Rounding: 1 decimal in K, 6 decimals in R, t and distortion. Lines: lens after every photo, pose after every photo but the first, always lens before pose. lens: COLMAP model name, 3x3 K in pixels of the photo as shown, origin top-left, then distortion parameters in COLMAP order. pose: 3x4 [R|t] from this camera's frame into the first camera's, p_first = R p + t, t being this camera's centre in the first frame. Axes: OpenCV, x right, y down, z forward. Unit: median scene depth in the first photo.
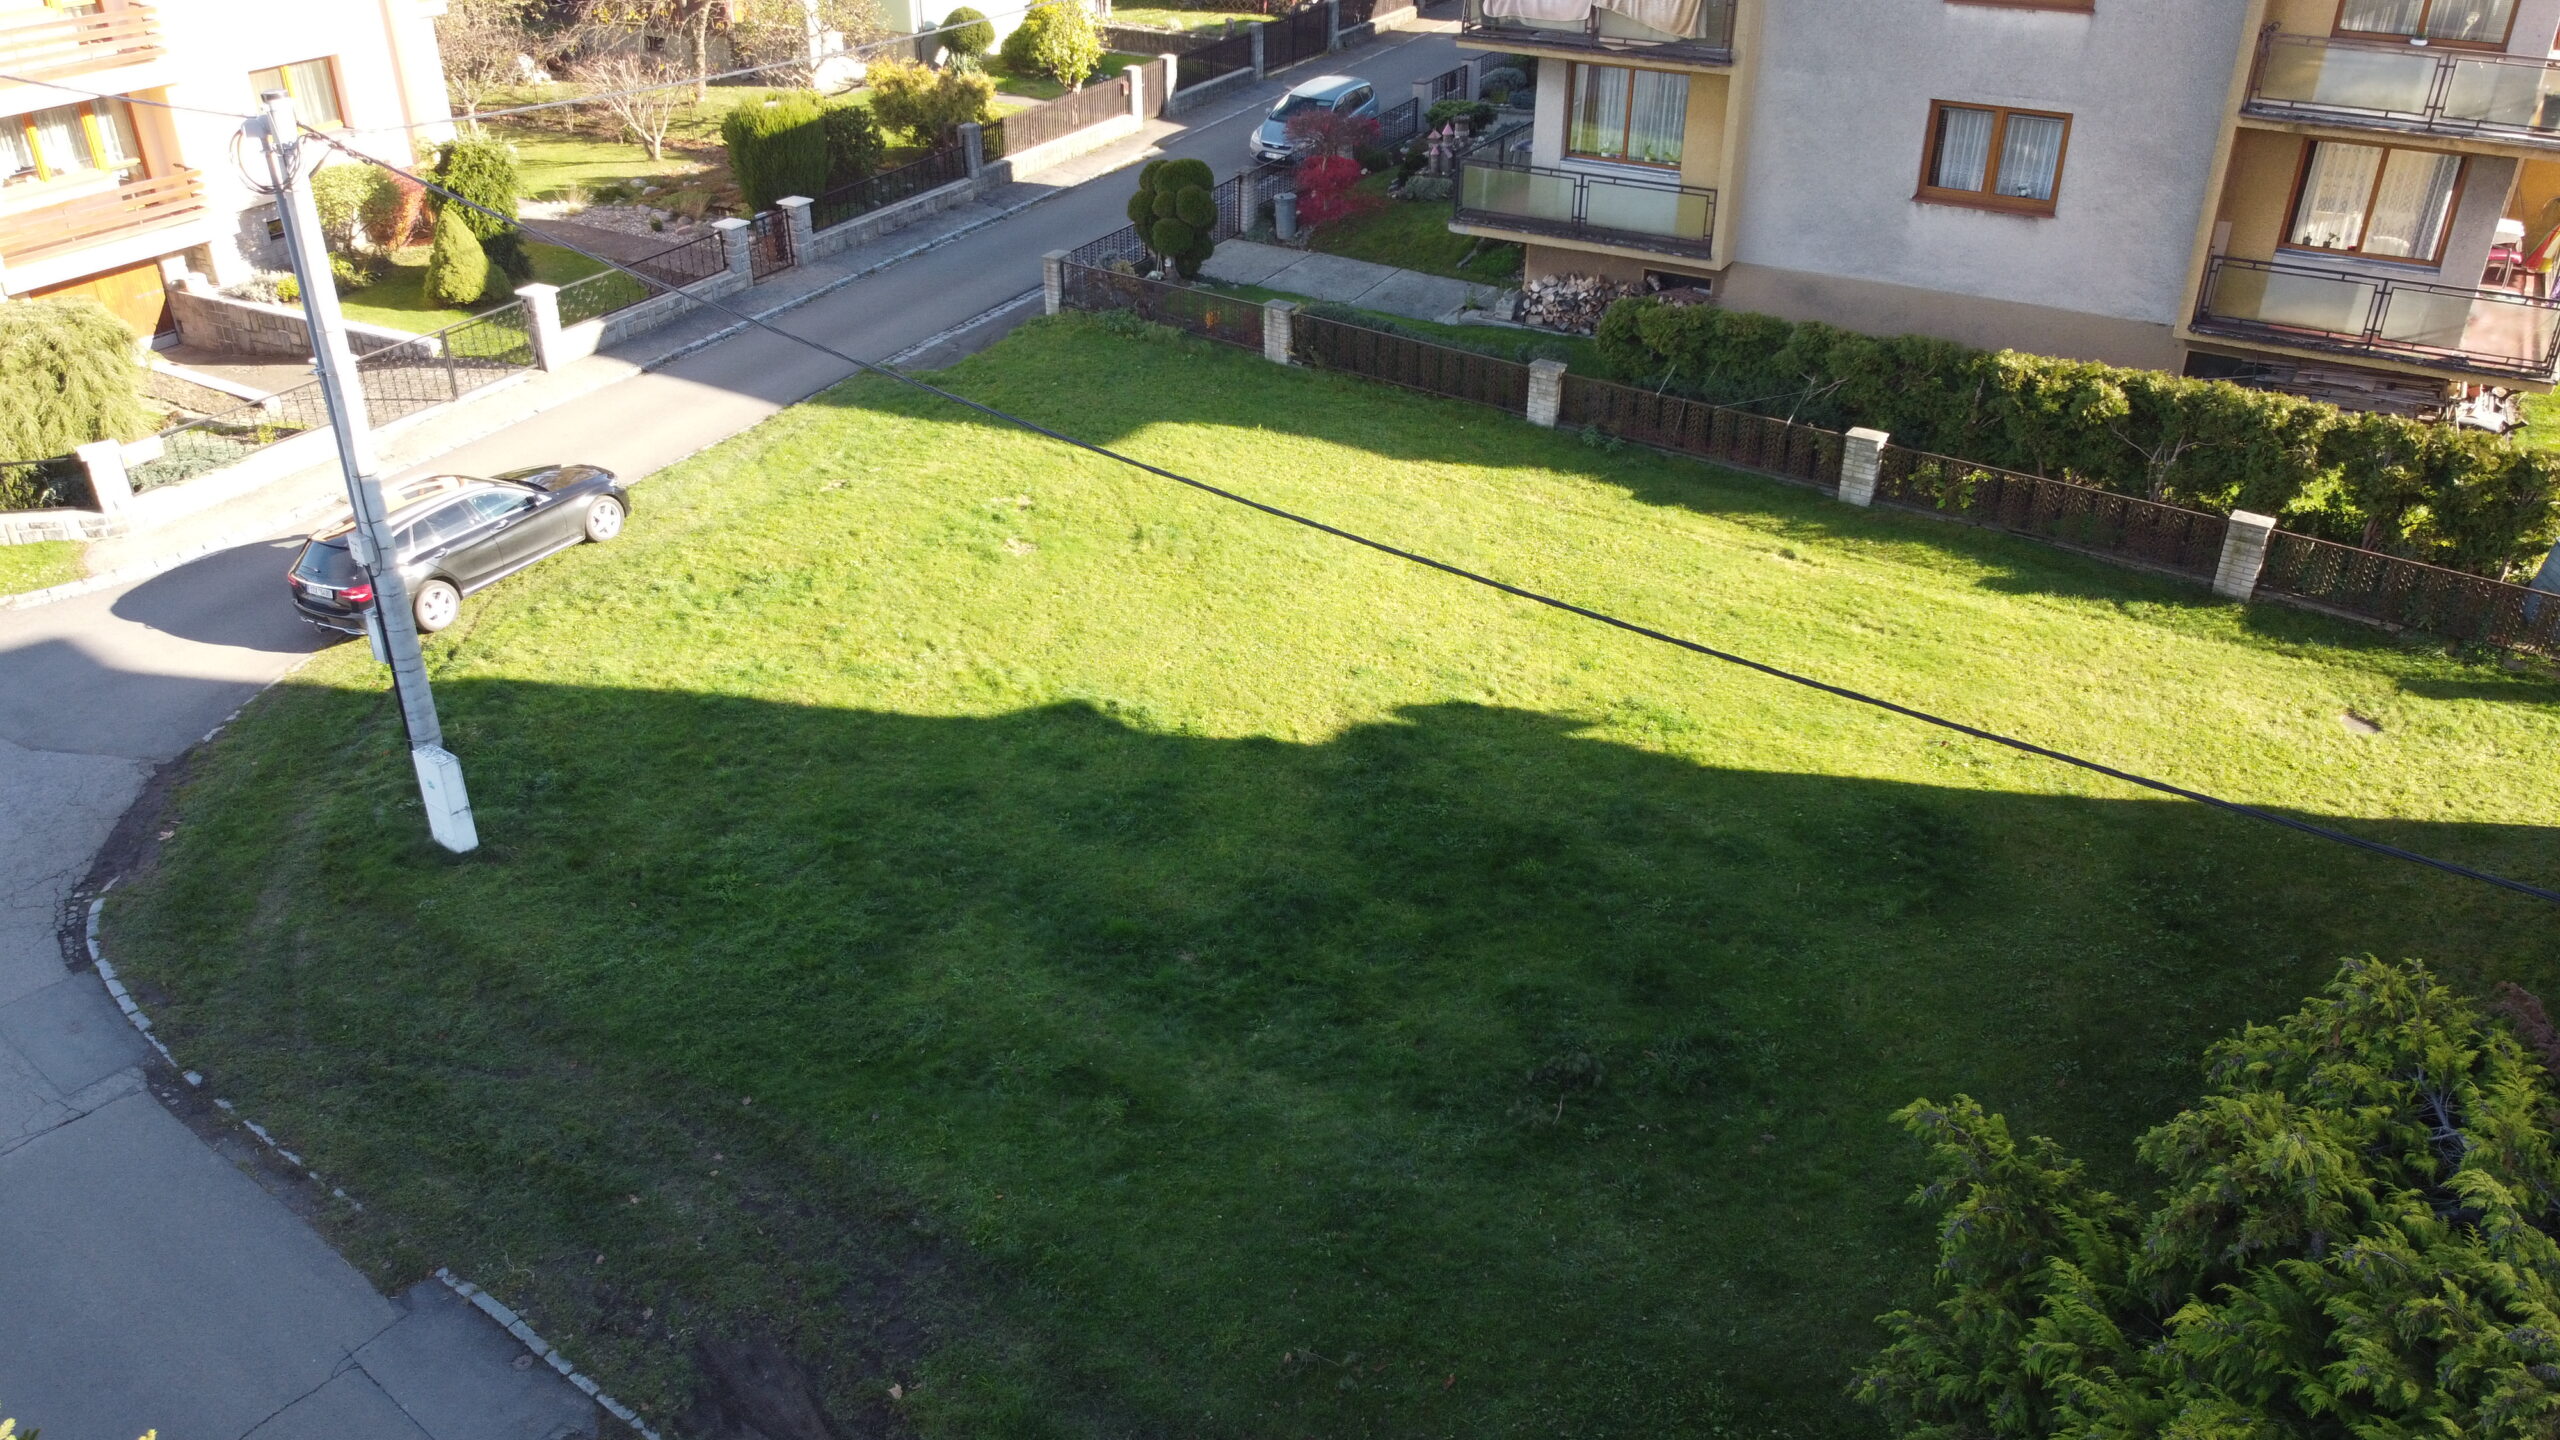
lens RADIAL K [[1929.8, 0, 1280.0], [0, 1929.8, 720.0], [0, 0, 1]] dist [0.014008, -0.011421]
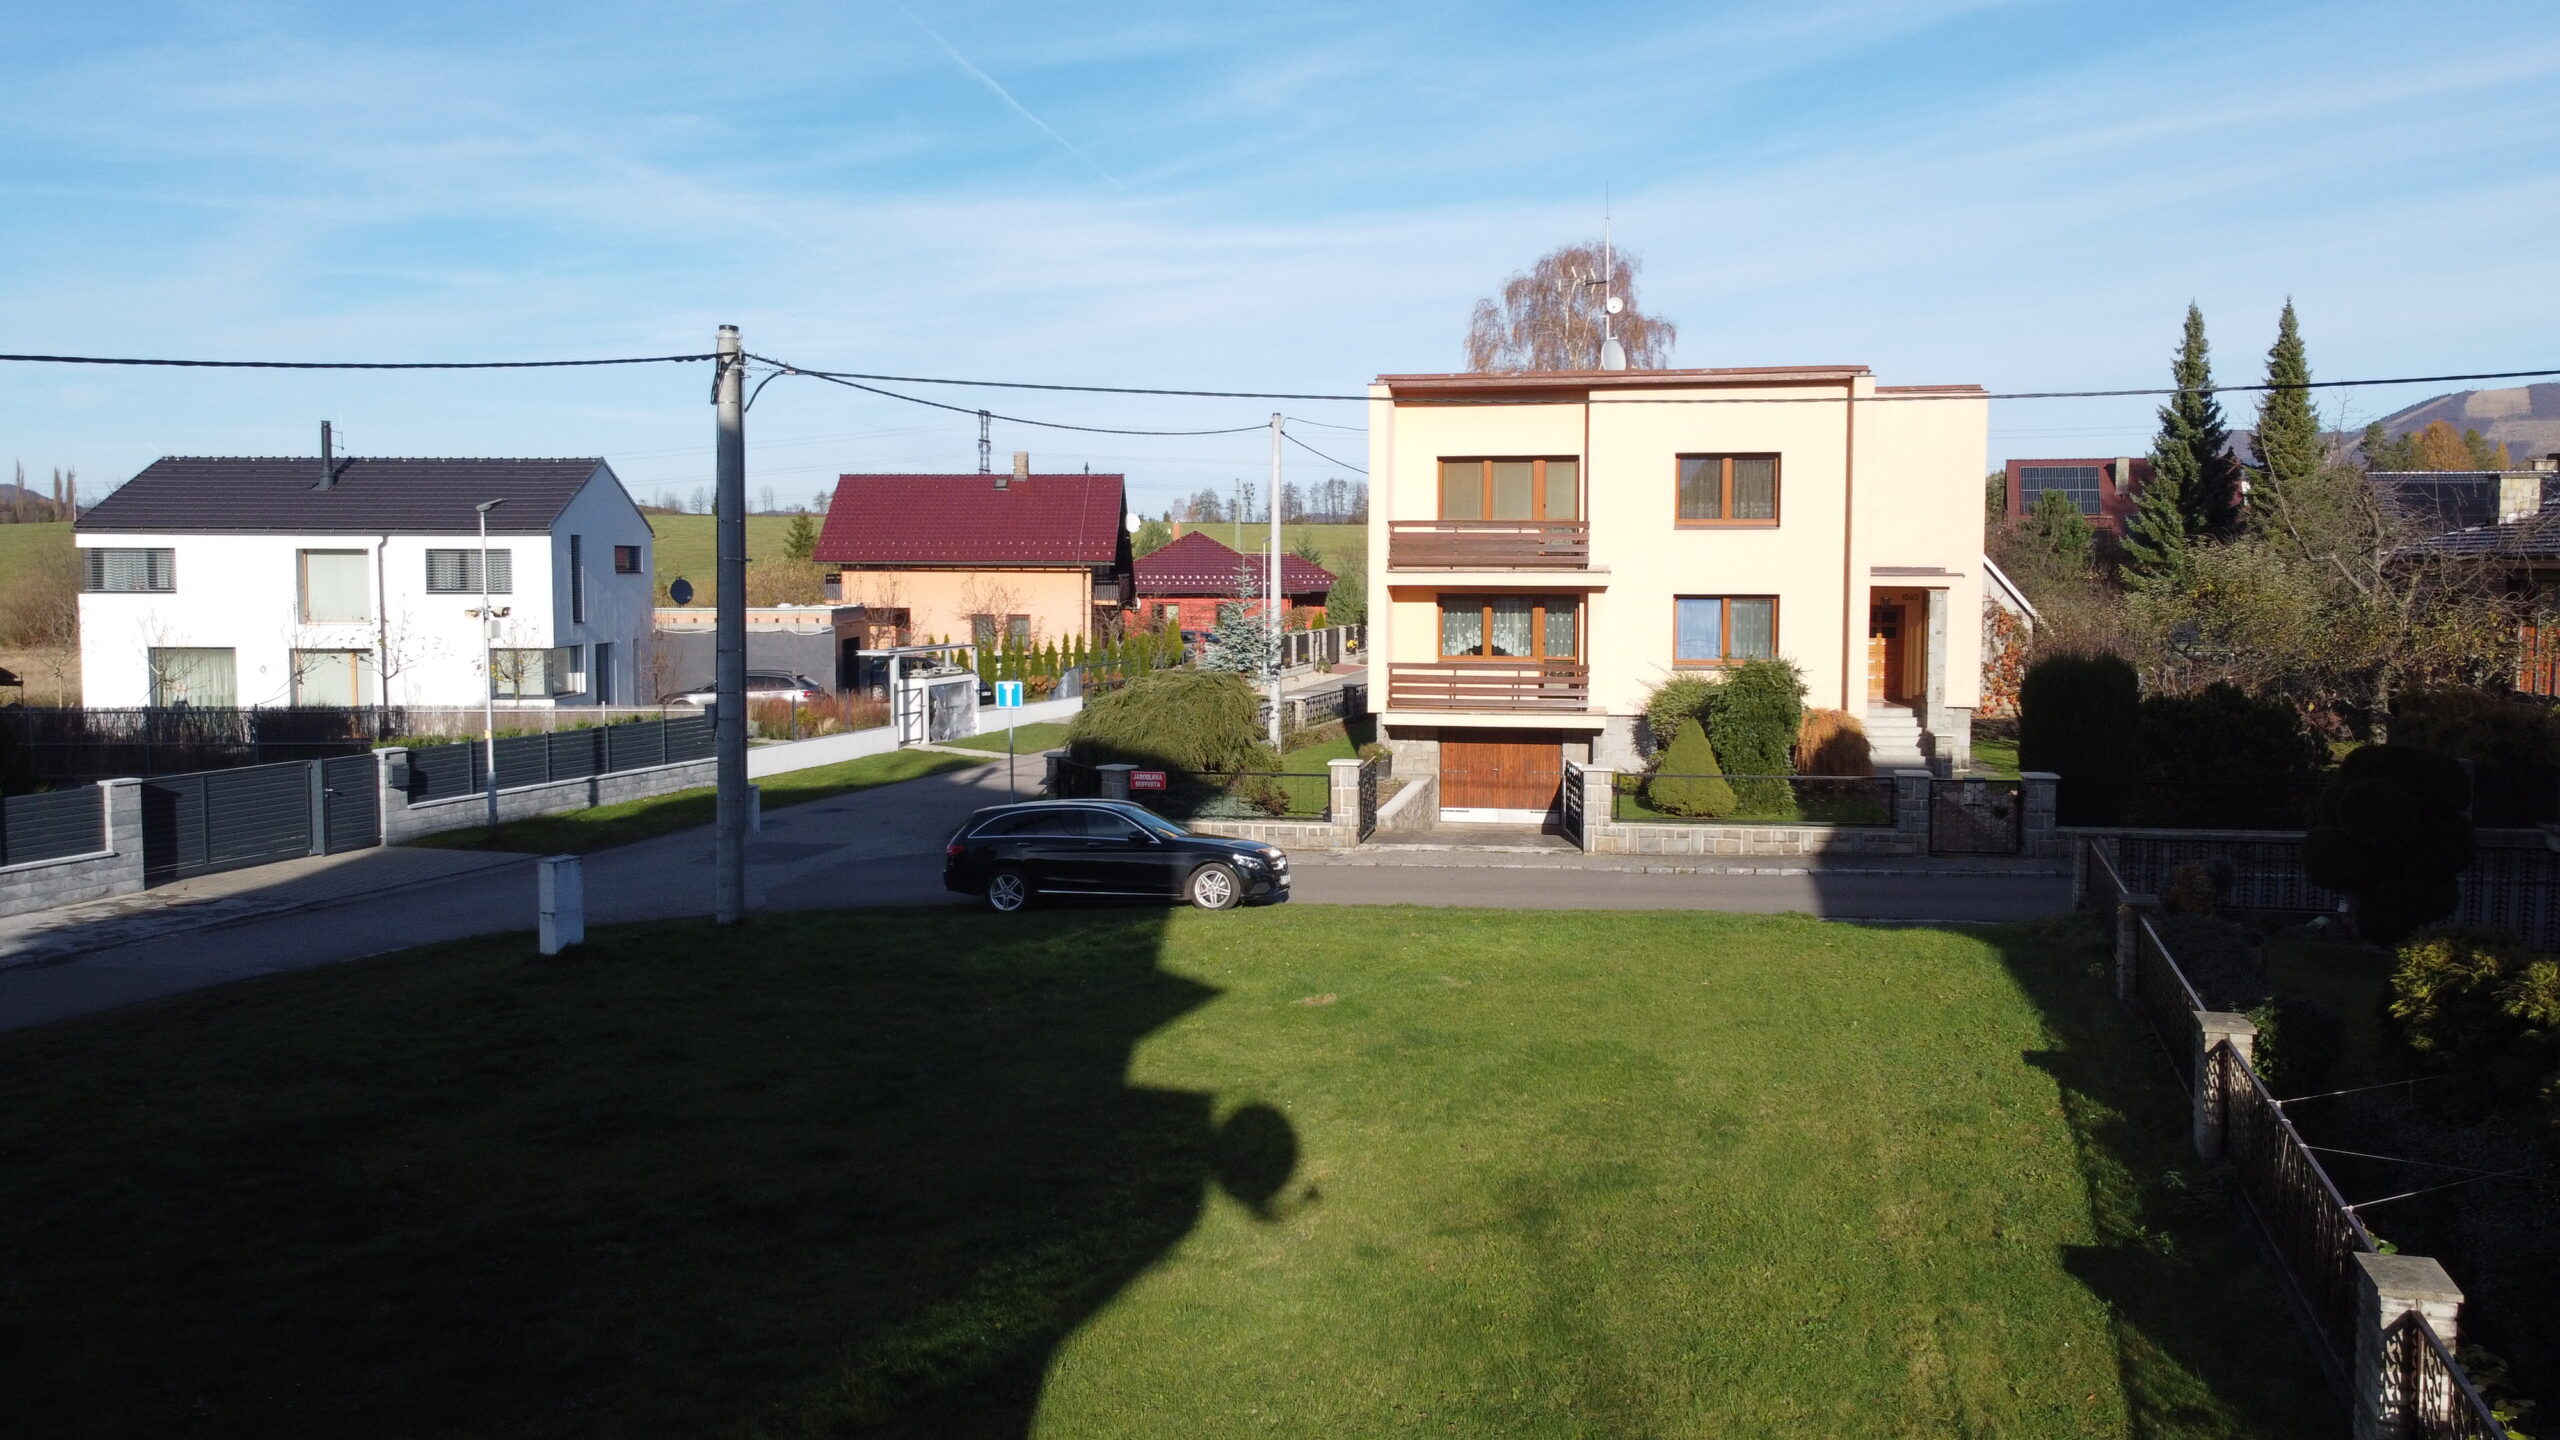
lens RADIAL K [[1942.3, 0, 1280.0], [0, 1942.3, 720.0], [0, 0, 1]] dist [0.010399, 0.000400]
pose [[0.306470, 0.076014, -0.948840, 0.502653], [-0.472573, 0.877436, -0.082345, -0.105341], [0.826287, 0.473633, 0.304830, 0.652753]]
